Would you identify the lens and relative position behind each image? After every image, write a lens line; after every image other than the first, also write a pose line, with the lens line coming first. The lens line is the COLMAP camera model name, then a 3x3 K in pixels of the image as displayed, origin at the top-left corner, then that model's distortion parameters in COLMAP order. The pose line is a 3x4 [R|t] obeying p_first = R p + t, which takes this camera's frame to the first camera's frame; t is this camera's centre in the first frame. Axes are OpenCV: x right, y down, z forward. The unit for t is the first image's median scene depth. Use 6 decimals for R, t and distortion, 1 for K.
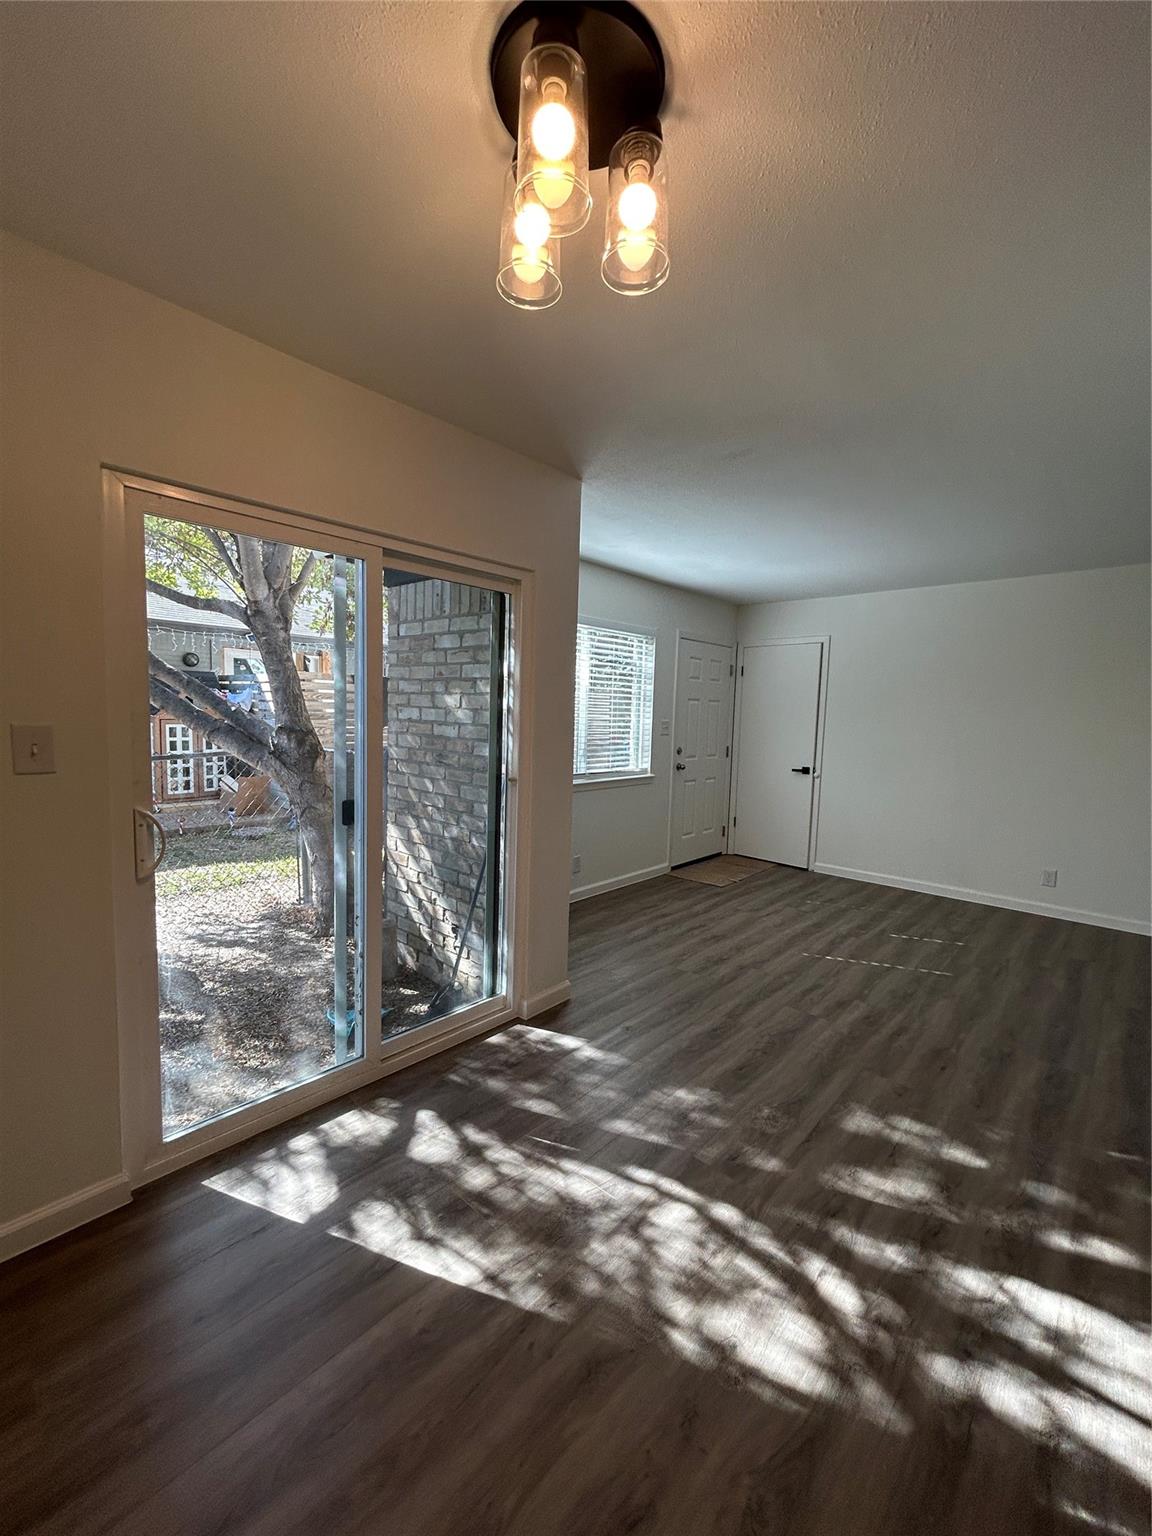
lens RADIAL K [[621.0, 0, 576.0], [0, 621.0, 768.0], [0, 0, 1]] dist [-0.000912, 0.000199]
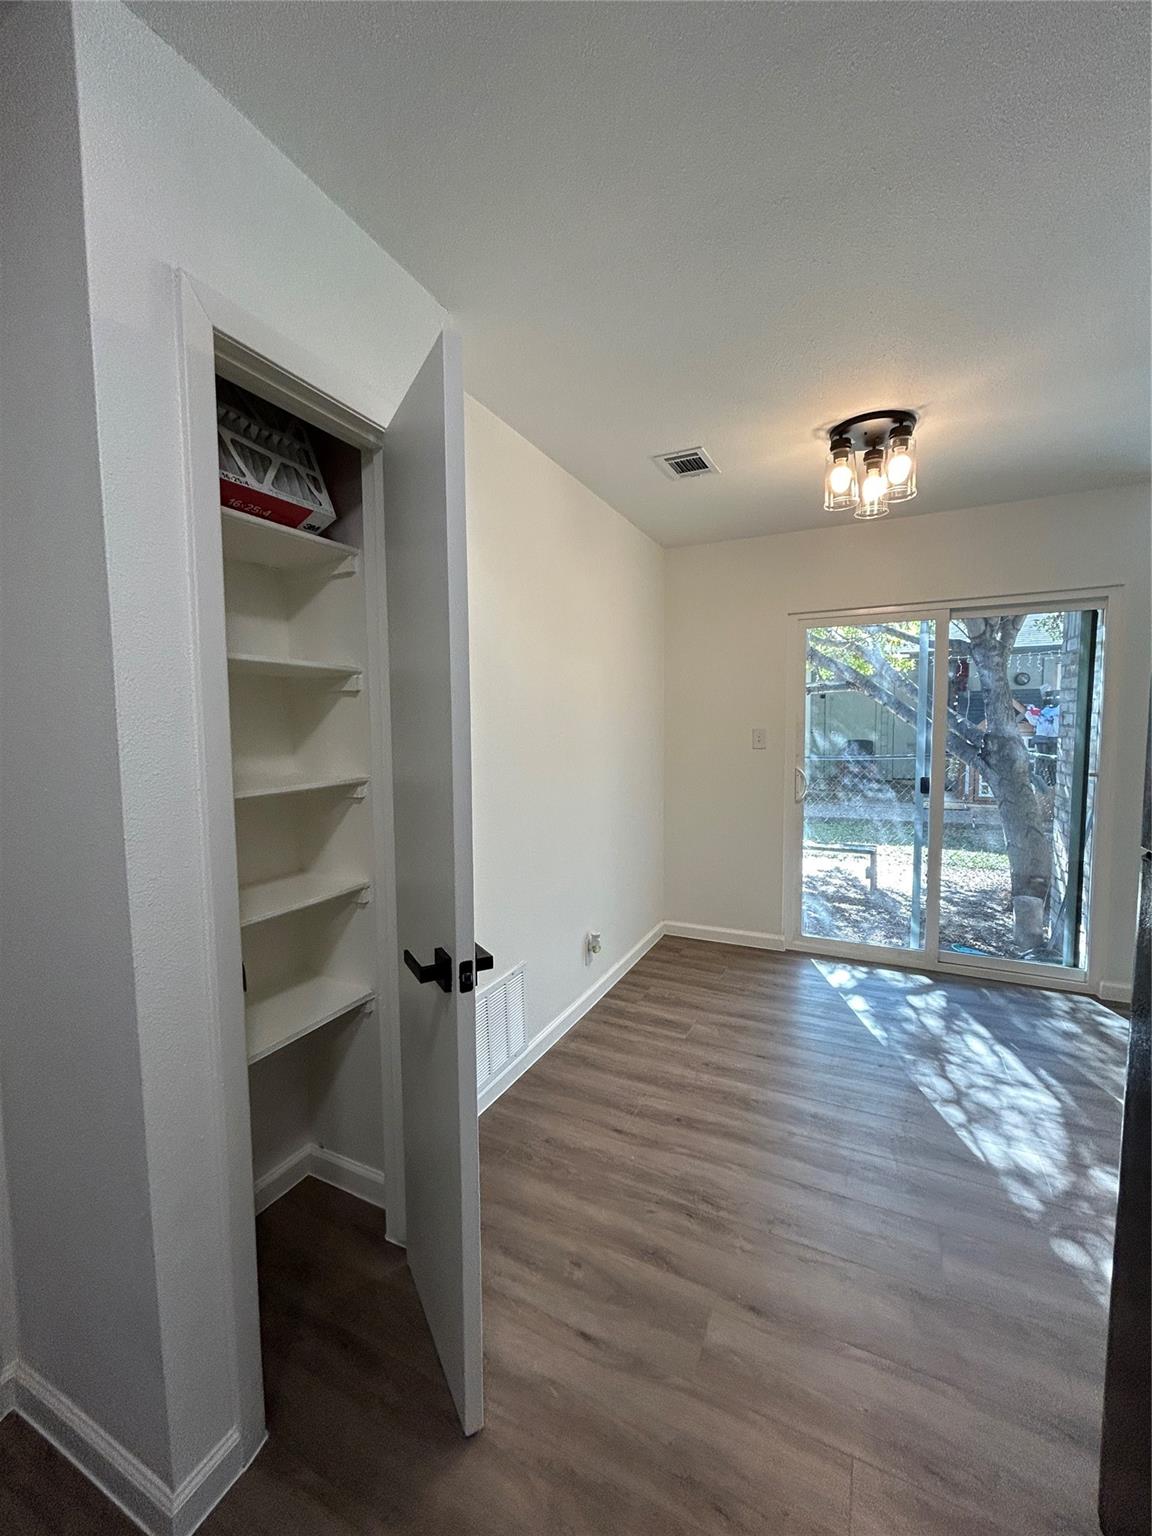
lens RADIAL K [[617.8, 0, 575.3], [0, 617.8, 765.2], [0, 0, 1]] dist [-0.000909, -0.000097]
pose [[0.286889, 0.037976, -0.957211, 0.477949], [-0.070327, 0.997353, 0.018490, 0.031046], [0.955379, 0.062013, 0.288800, -0.150482]]
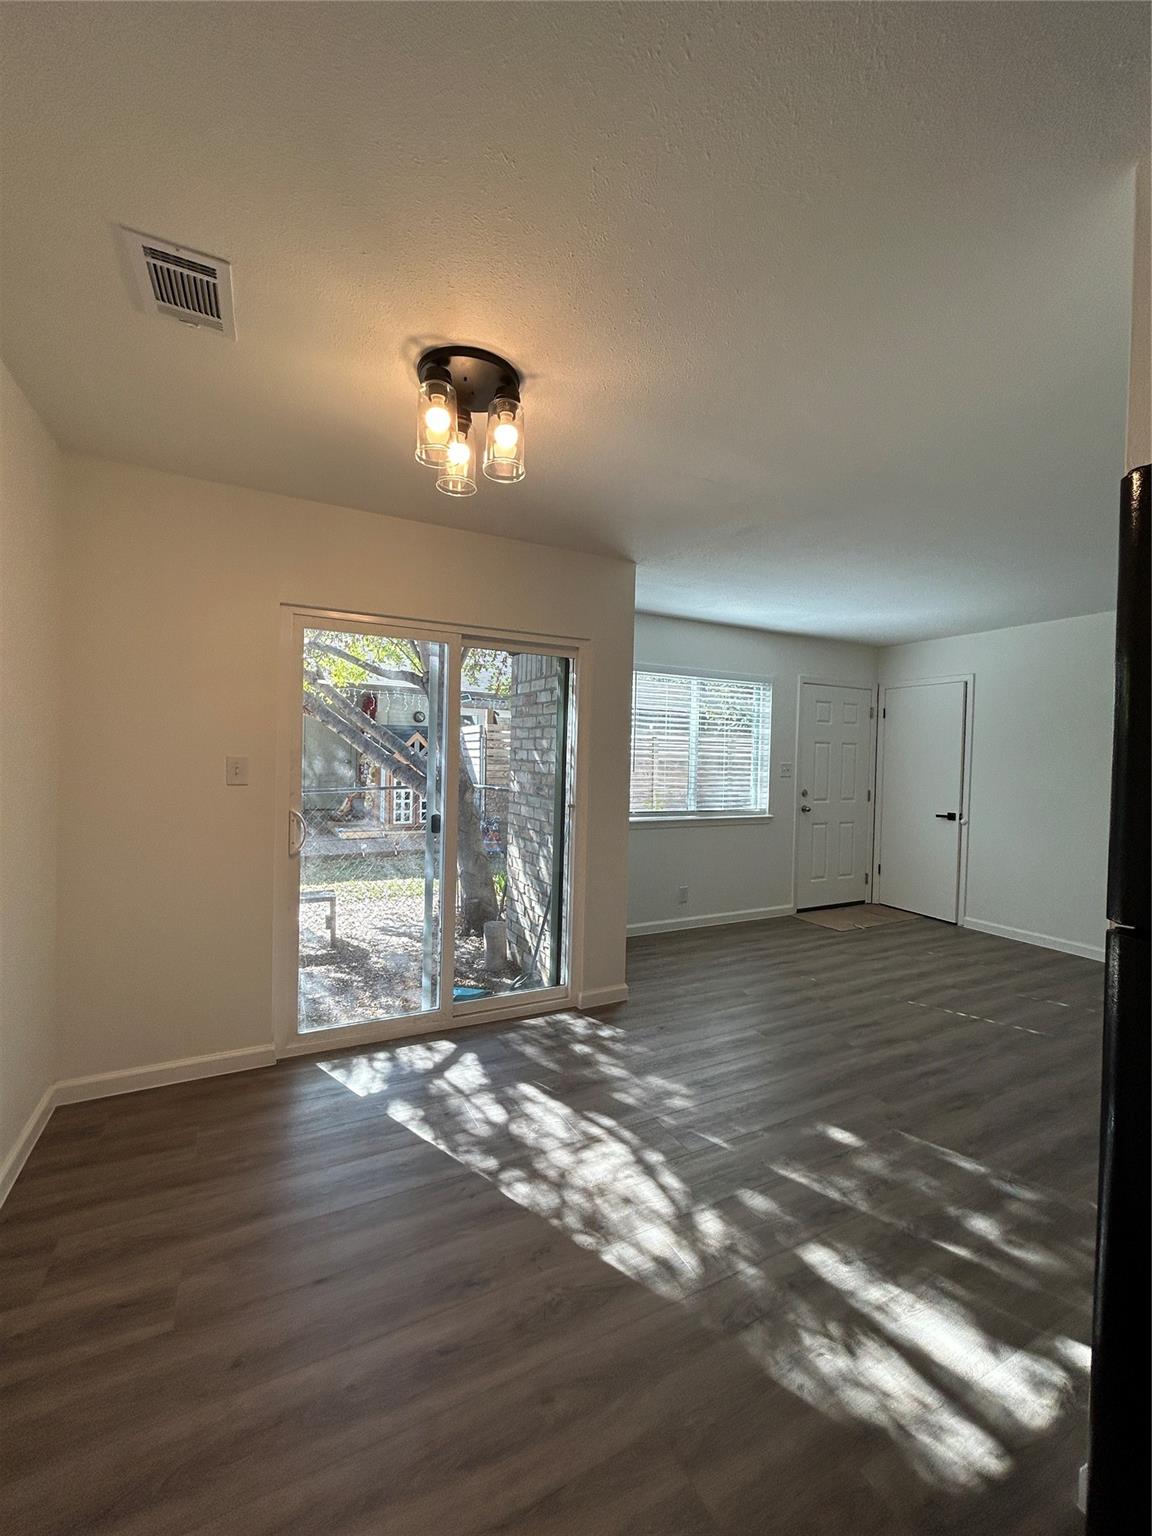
lens RADIAL K [[621.6, 0, 574.6], [0, 621.6, 764.3], [0, 0, 1]] dist [-0.003351, -0.000507]
pose [[0.939047, -0.000104, -0.343790, 0.225188], [-0.029009, 0.996410, -0.079538, 0.023566], [0.342564, 0.084663, 0.935672, -0.111084]]
